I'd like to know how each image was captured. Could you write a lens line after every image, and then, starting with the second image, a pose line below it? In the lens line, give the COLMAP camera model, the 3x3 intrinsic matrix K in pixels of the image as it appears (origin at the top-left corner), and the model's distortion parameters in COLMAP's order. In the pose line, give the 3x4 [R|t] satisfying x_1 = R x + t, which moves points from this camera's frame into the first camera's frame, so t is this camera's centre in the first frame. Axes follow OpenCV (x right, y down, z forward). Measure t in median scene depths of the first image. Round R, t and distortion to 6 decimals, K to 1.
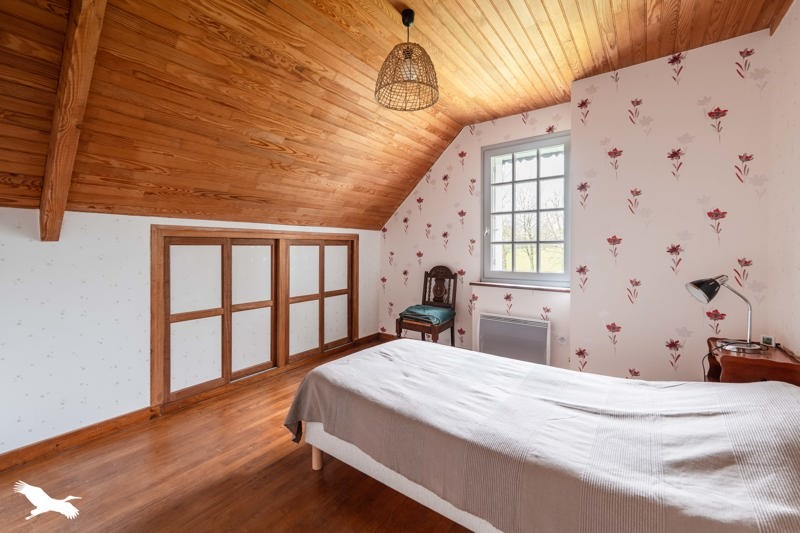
lens RADIAL K [[329.3, 0, 397.5], [0, 329.3, 246.2], [0, 0, 1]] dist [-0.000946, -0.000030]
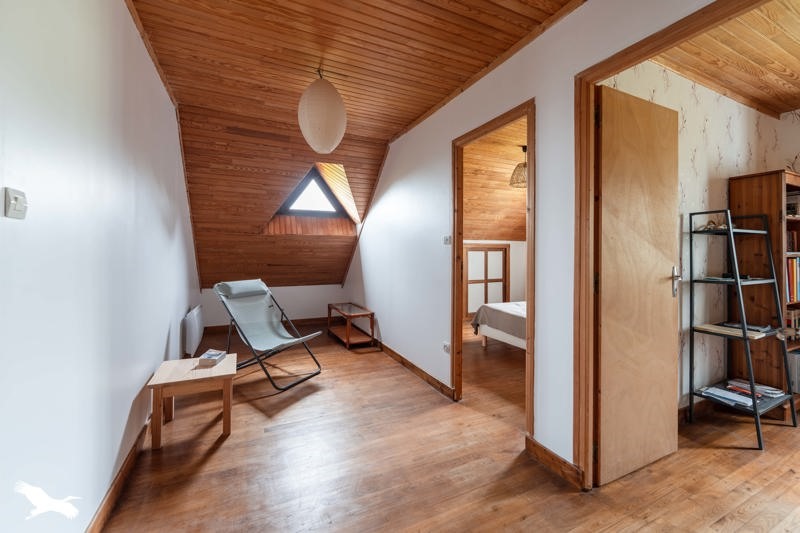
lens RADIAL K [[329.3, 0, 399.5], [0, 329.3, 248.6], [0, 0, 1]] dist [-0.000946, -0.000030]
pose [[0.886034, -0.002847, -0.463612, 0.164495], [-0.001035, 0.999966, -0.008120, -0.000946], [0.463620, 0.007675, 0.886001, -0.727186]]
